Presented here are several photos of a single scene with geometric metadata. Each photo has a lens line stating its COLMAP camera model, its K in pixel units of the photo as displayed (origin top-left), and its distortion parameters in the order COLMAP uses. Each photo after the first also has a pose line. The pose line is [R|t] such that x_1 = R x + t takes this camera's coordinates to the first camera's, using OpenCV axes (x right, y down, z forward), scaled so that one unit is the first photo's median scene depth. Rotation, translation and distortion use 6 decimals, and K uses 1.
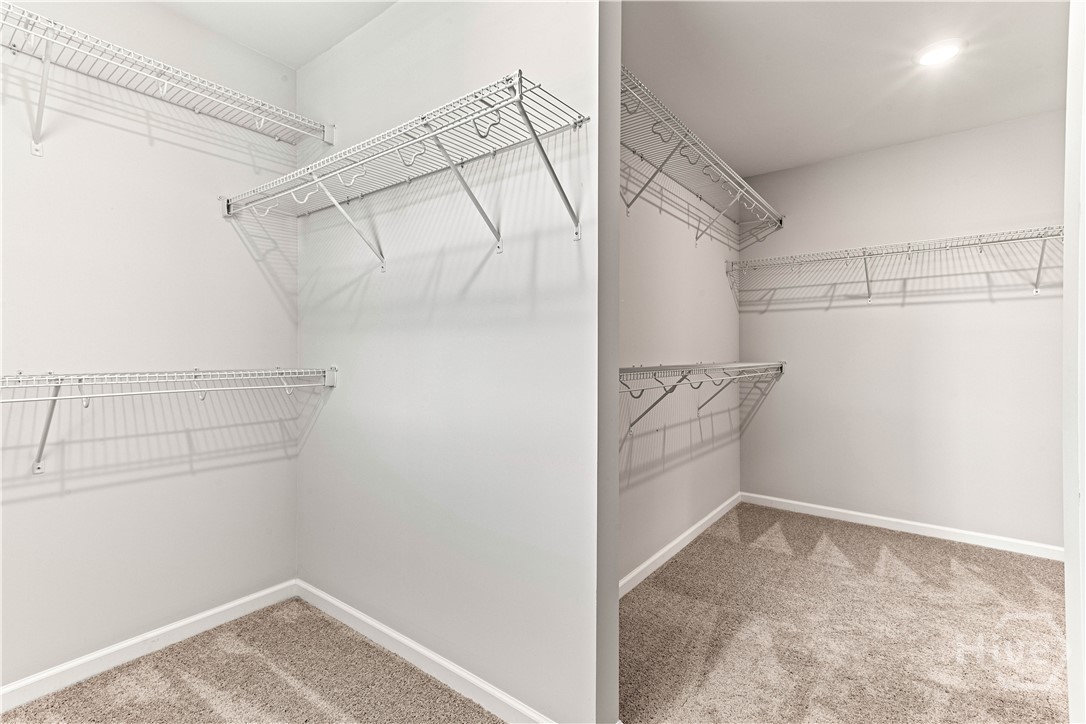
lens RADIAL K [[493.4, 0, 551.1], [0, 493.4, 355.2], [0, 0, 1]] dist [0.025379, -0.000224]
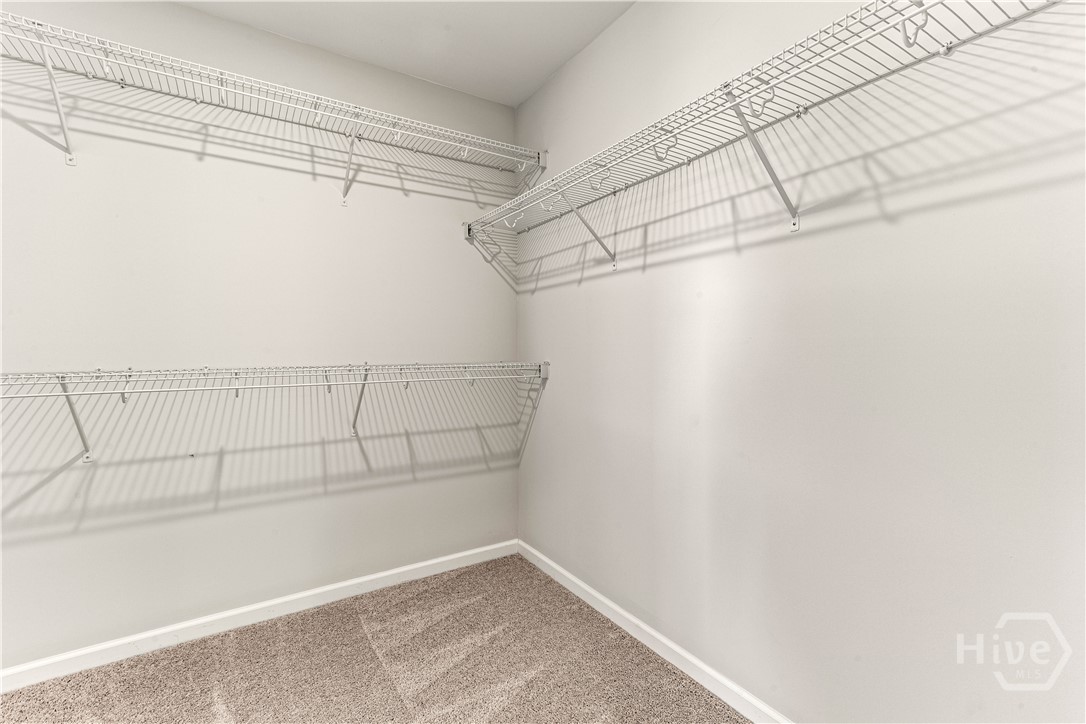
lens RADIAL K [[493.4, 0, 541.3], [0, 493.4, 359.9], [0, 0, 1]] dist [0.025379, -0.000224]
pose [[0.939138, 0.000935, -0.343540, 0.780591], [0.004466, 0.999879, 0.014930, 0.000191], [0.343512, -0.015556, 0.939019, 0.390118]]
